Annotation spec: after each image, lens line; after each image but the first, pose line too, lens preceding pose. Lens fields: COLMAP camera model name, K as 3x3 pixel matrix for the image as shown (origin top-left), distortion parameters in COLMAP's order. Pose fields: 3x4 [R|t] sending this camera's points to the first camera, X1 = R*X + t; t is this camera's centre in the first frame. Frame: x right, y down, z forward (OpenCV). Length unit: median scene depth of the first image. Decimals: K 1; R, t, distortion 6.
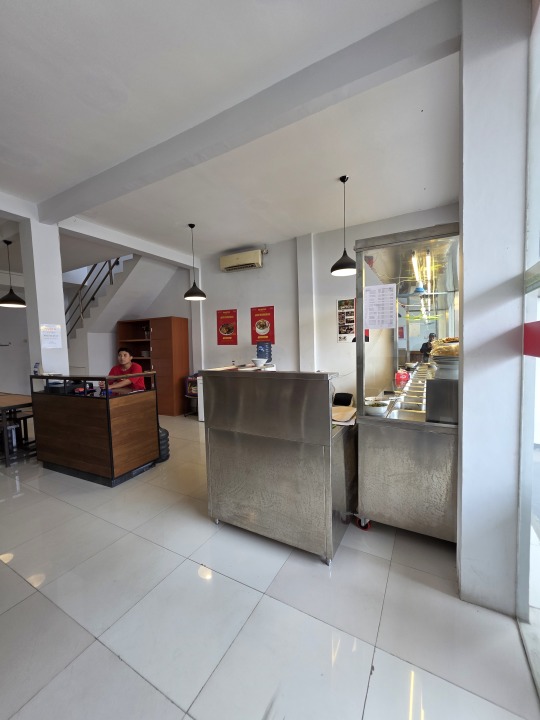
lens RADIAL K [[289.2, 0, 270.0], [0, 289.2, 358.9], [0, 0, 1]] dist [0.000961, 0.001120]
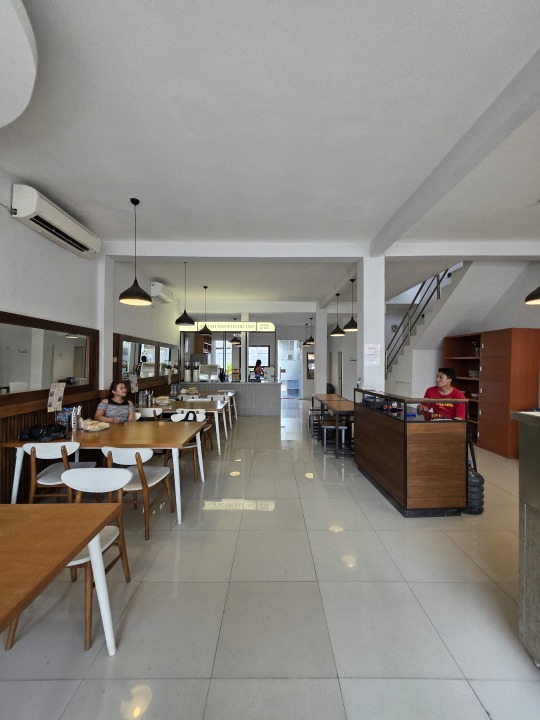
lens RADIAL K [[289.2, 0, 269.9], [0, 289.2, 364.2], [0, 0, 1]] dist [0.000961, 0.001120]
pose [[0.488319, 0.032101, -0.872075, 0.035578], [-0.060276, 0.998177, 0.002992, -0.022981], [0.870581, 0.051104, 0.489364, 0.103108]]
